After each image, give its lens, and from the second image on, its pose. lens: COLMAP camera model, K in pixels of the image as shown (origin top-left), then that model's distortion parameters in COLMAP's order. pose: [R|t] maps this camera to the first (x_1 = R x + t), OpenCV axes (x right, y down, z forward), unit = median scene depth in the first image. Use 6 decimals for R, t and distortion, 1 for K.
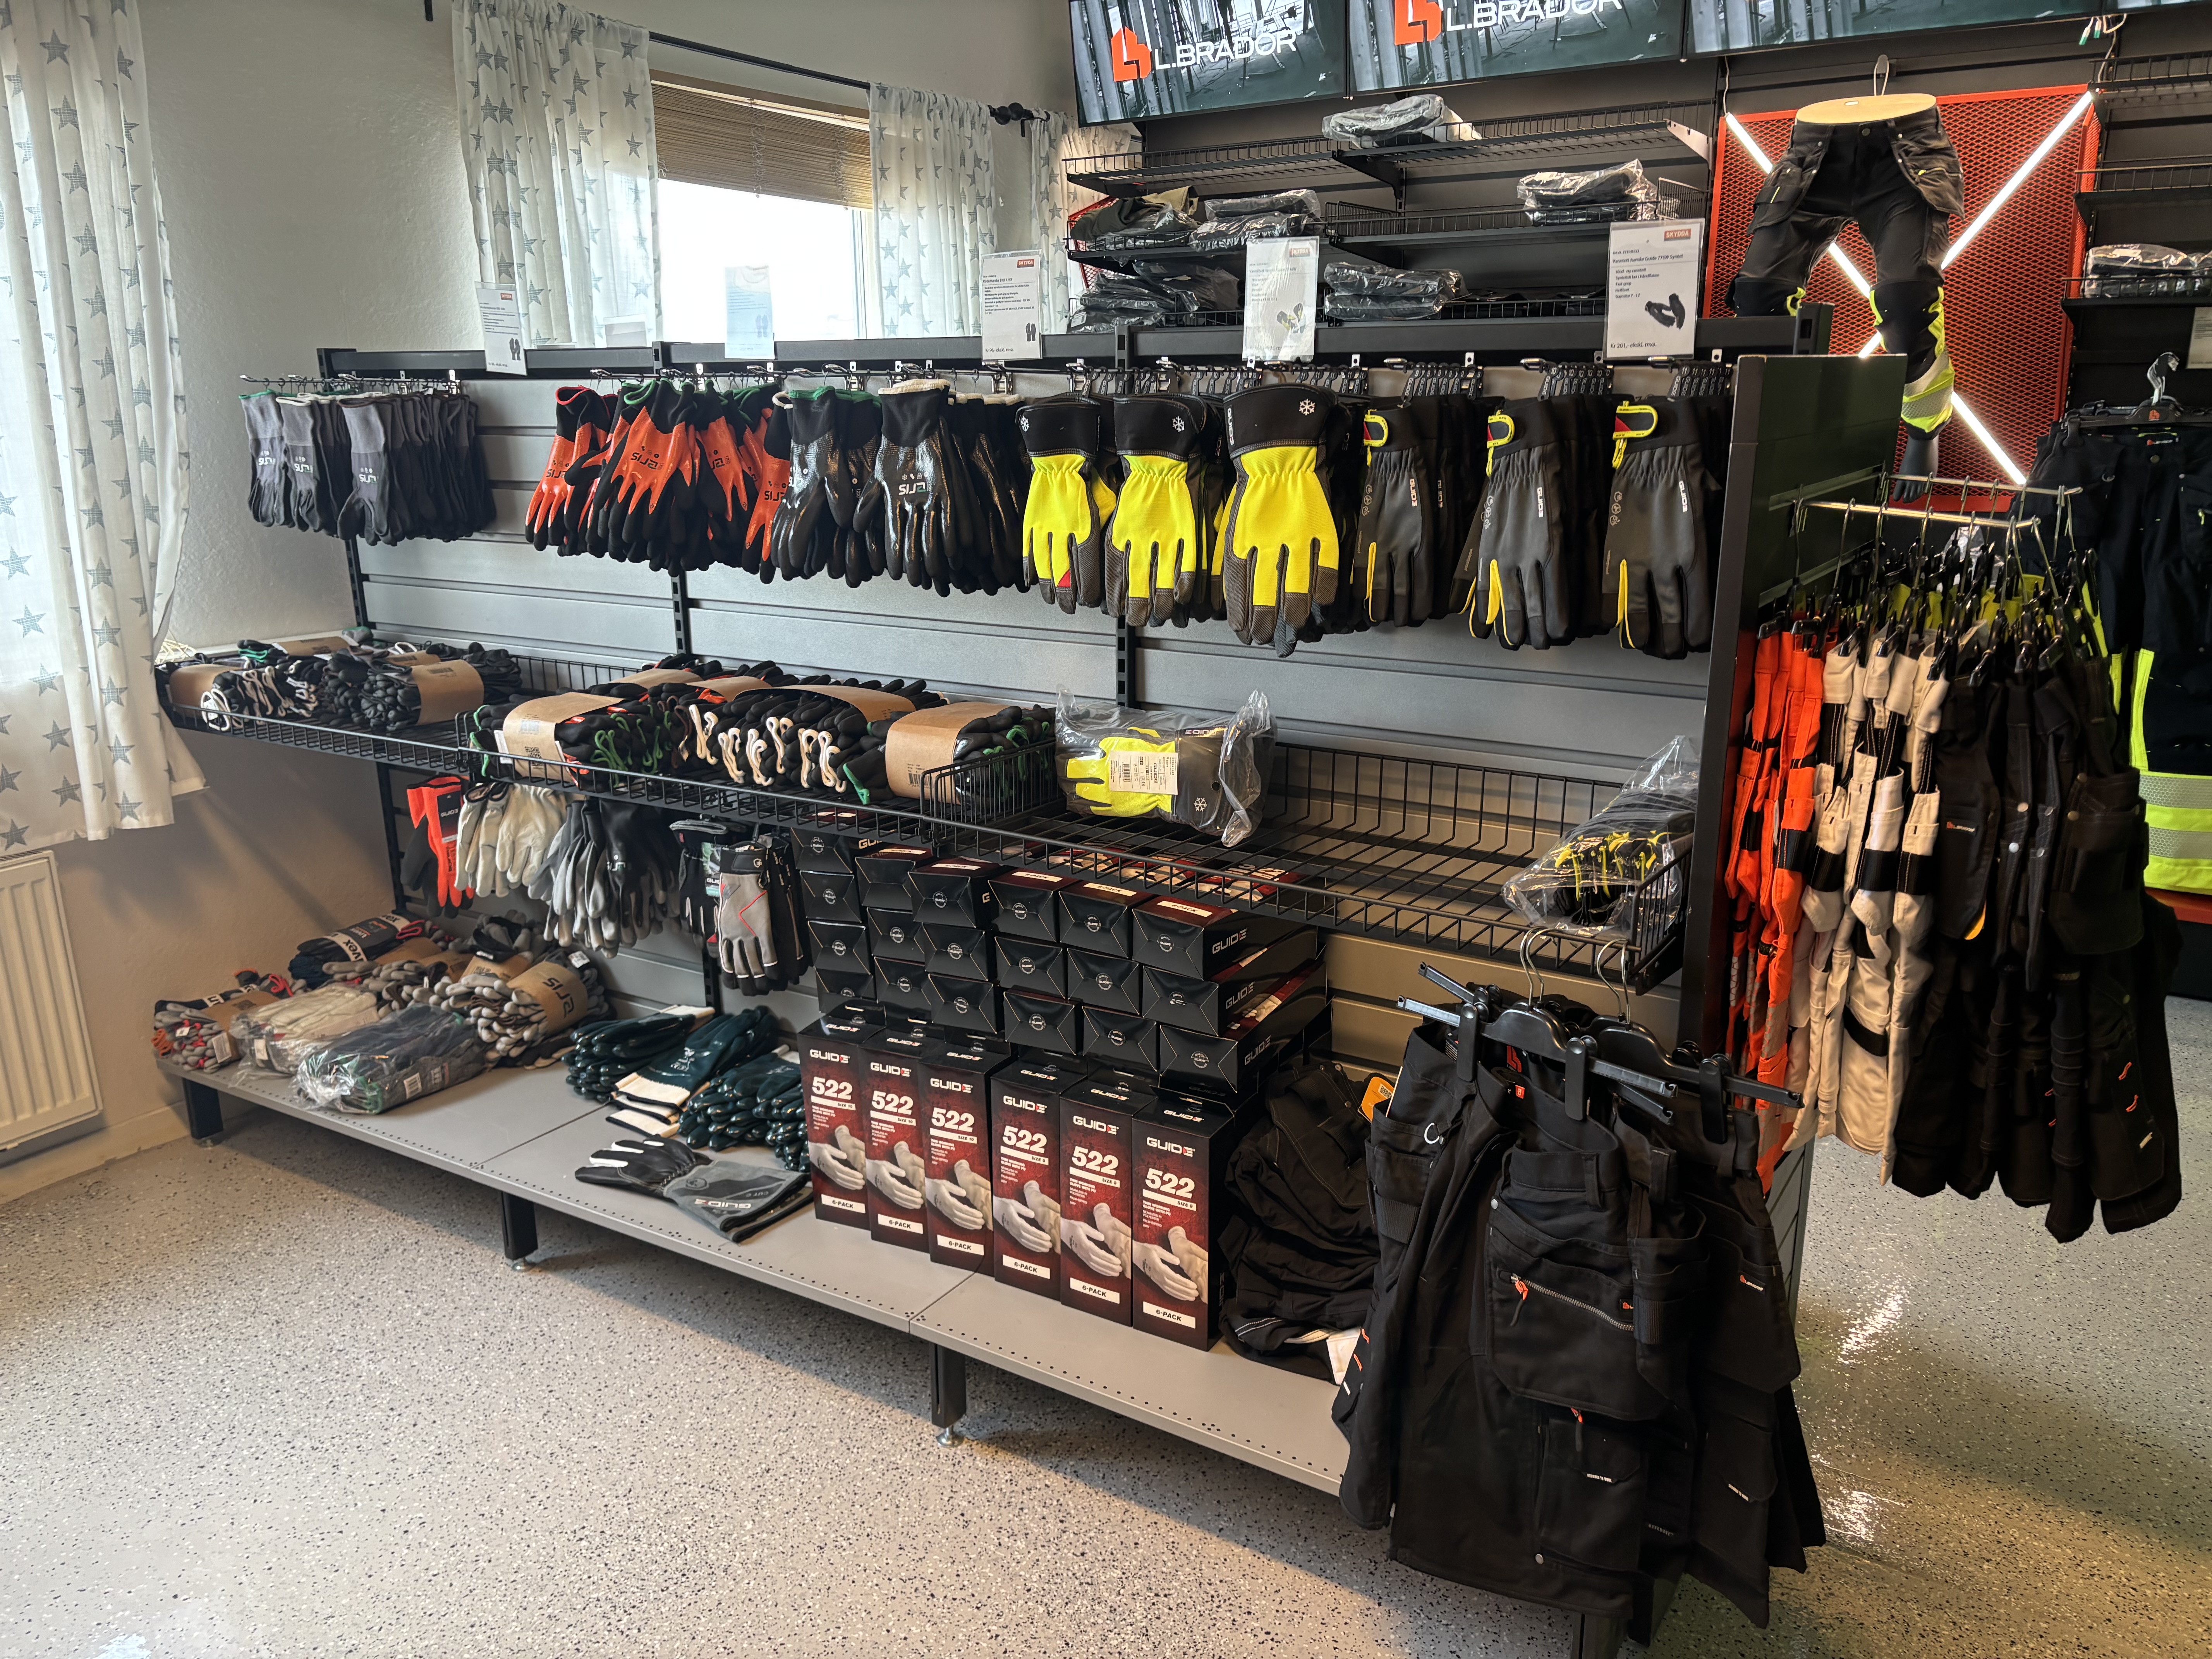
lens RADIAL K [[1671.4, 0, 1119.5], [0, 1671.4, 846.1], [0, 0, 1]] dist [0.047060, -0.047561]
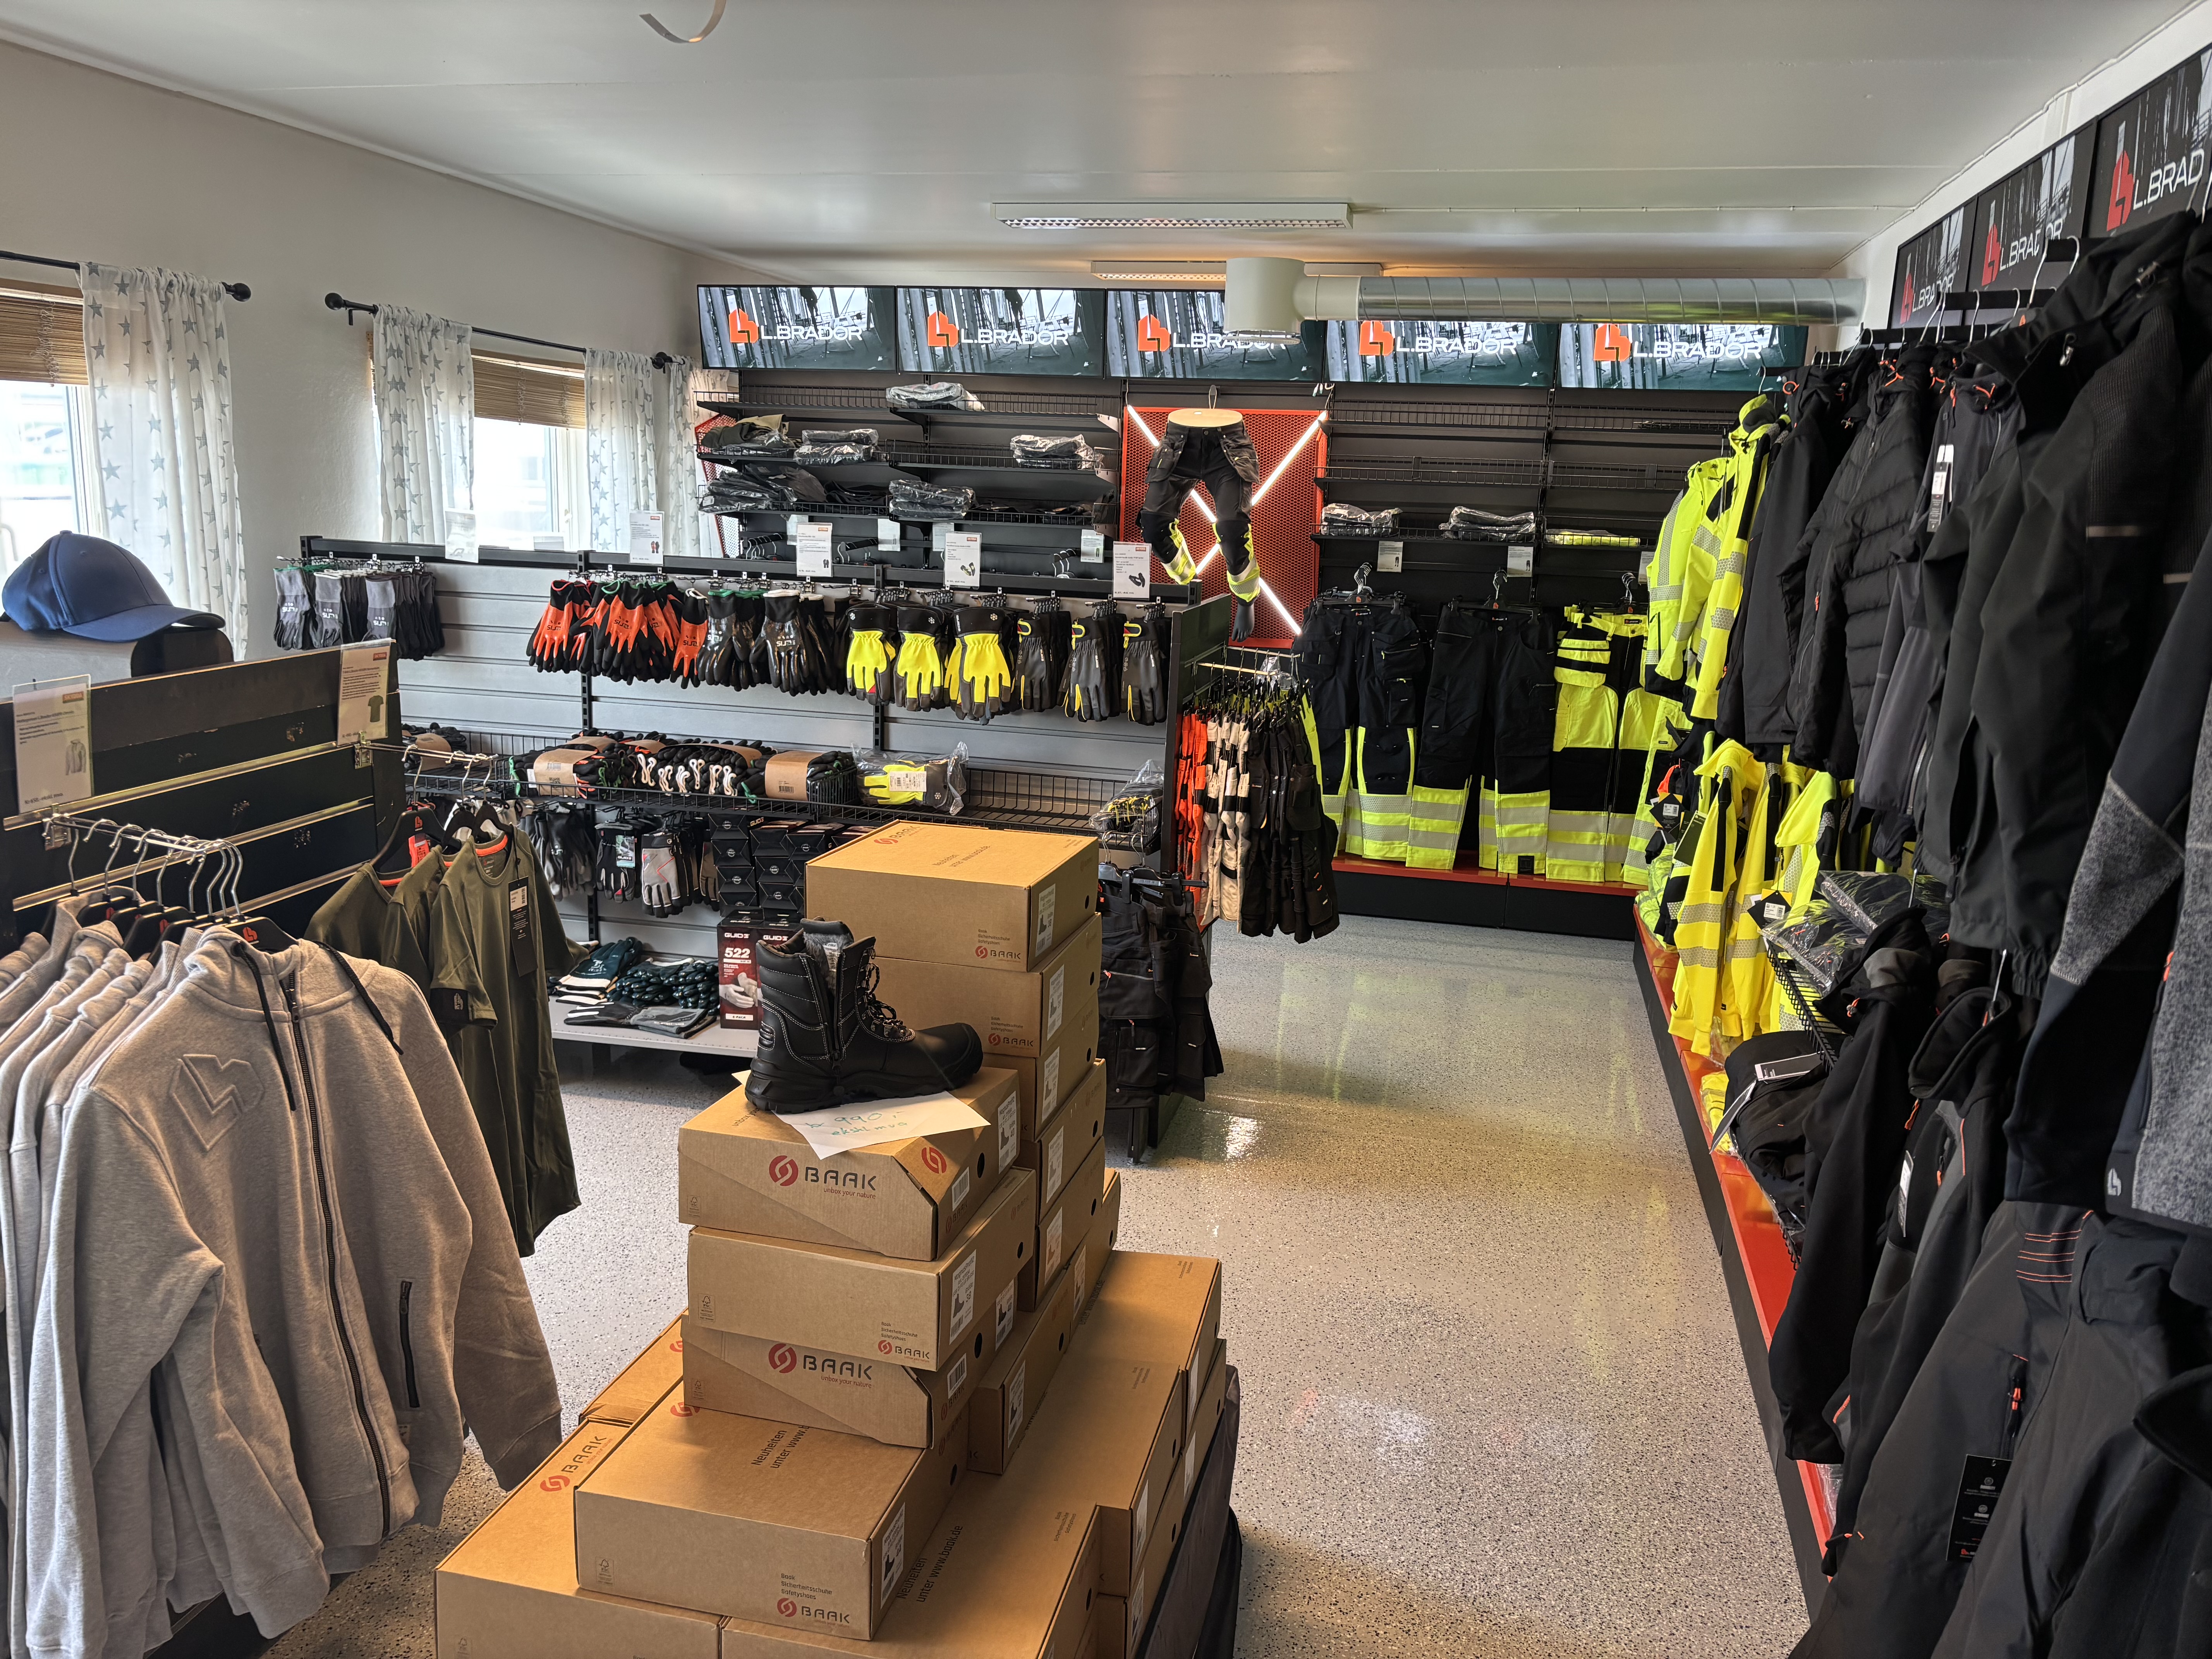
lens RADIAL K [[1671.4, 0, 1113.9], [0, 1671.4, 838.9], [0, 0, 1]] dist [0.047060, -0.047561]
pose [[0.939399, -0.026031, 0.341837, -0.351842], [0.045674, 0.997727, -0.049538, 0.109021], [-0.339771, 0.062149, 0.938453, -0.794544]]
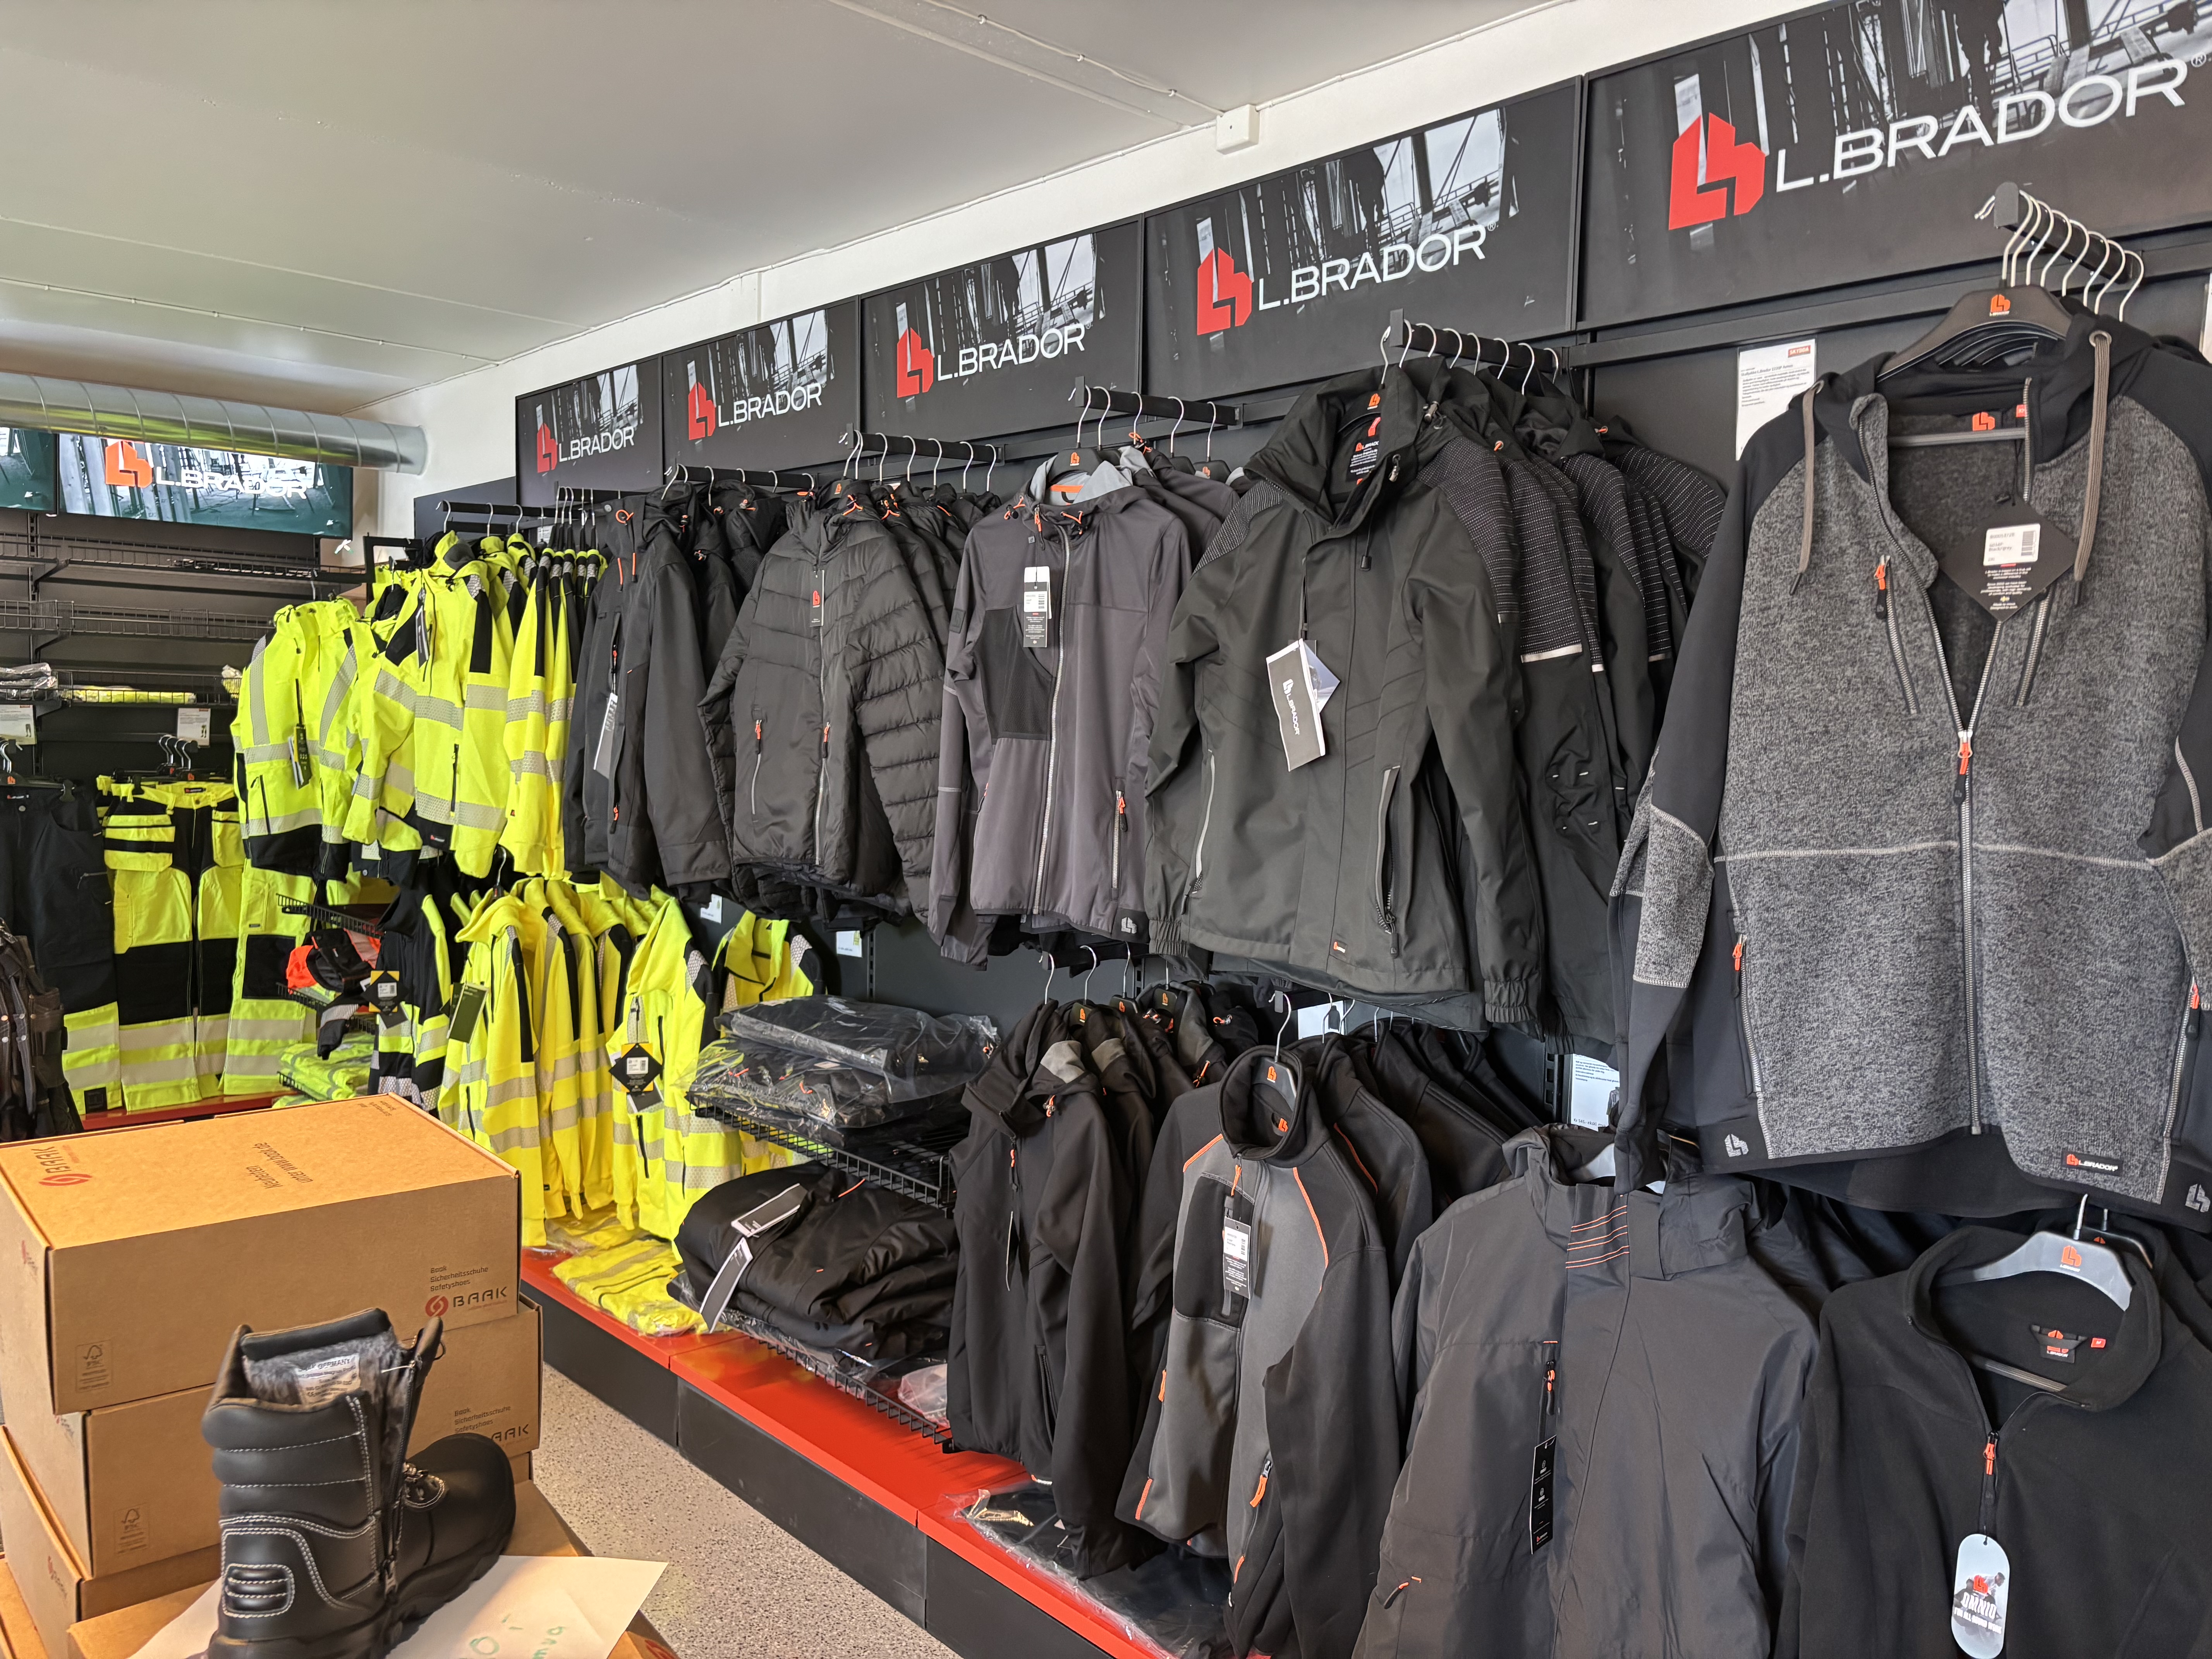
lens RADIAL K [[1671.4, 0, 1107.4], [0, 1671.4, 849.1], [0, 0, 1]] dist [0.047060, -0.047561]
pose [[0.249536, -0.061451, 0.966414, -0.534811], [0.234331, 0.972156, 0.001310, 0.042768], [-0.939586, 0.226134, 0.256987, -0.376317]]
